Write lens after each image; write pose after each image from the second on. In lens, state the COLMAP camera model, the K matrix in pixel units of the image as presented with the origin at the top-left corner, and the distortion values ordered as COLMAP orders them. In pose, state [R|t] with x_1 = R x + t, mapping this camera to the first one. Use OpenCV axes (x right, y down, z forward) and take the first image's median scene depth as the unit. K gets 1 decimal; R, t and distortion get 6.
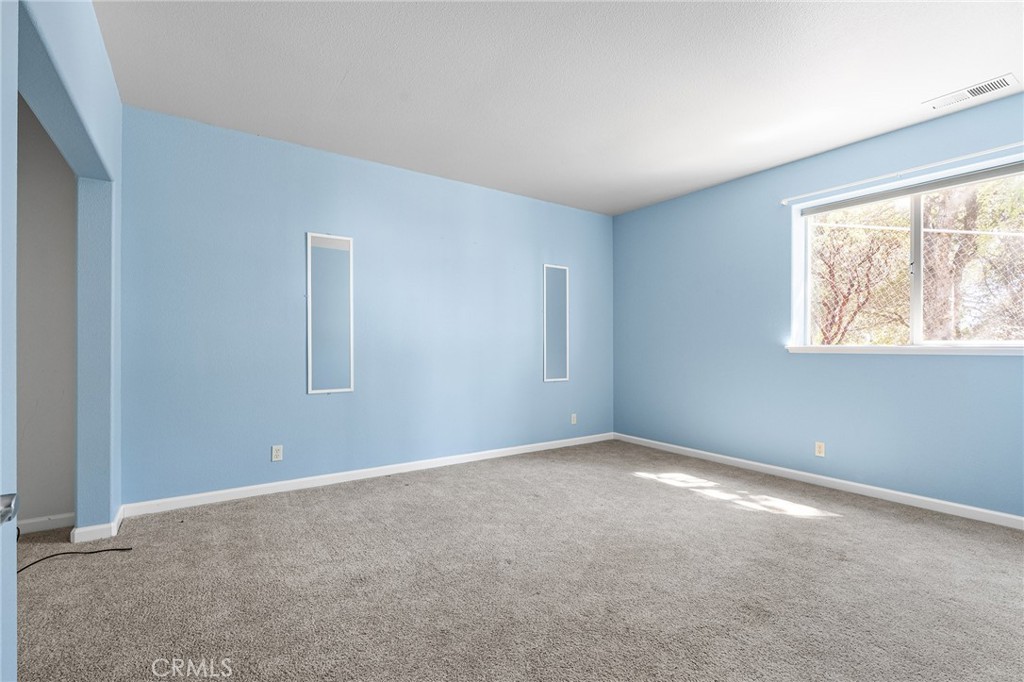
lens RADIAL K [[454.5, 0, 509.9], [0, 454.5, 346.2], [0, 0, 1]] dist [-0.002013, -0.000420]
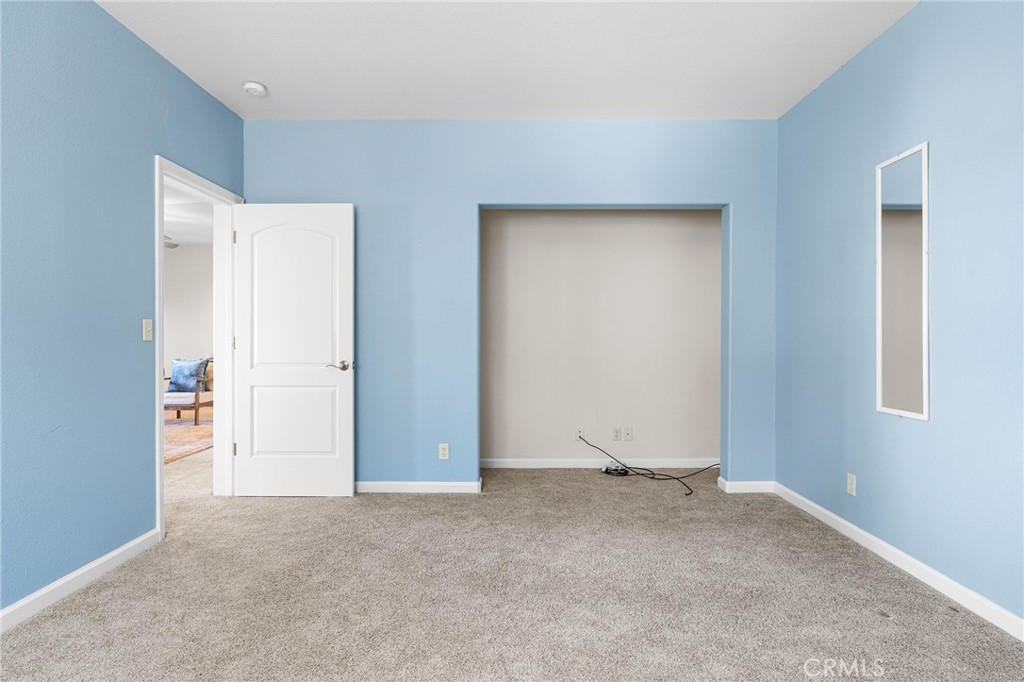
lens RADIAL K [[535.5, 0, 510.4], [0, 535.5, 339.7], [0, 0, 1]] dist [-0.006784, -0.001641]
pose [[-0.571330, 0.001775, -0.820719, 0.522277], [0.004275, 0.999991, -0.000813, -0.001301], [0.820709, -0.003973, -0.571332, 1.059382]]
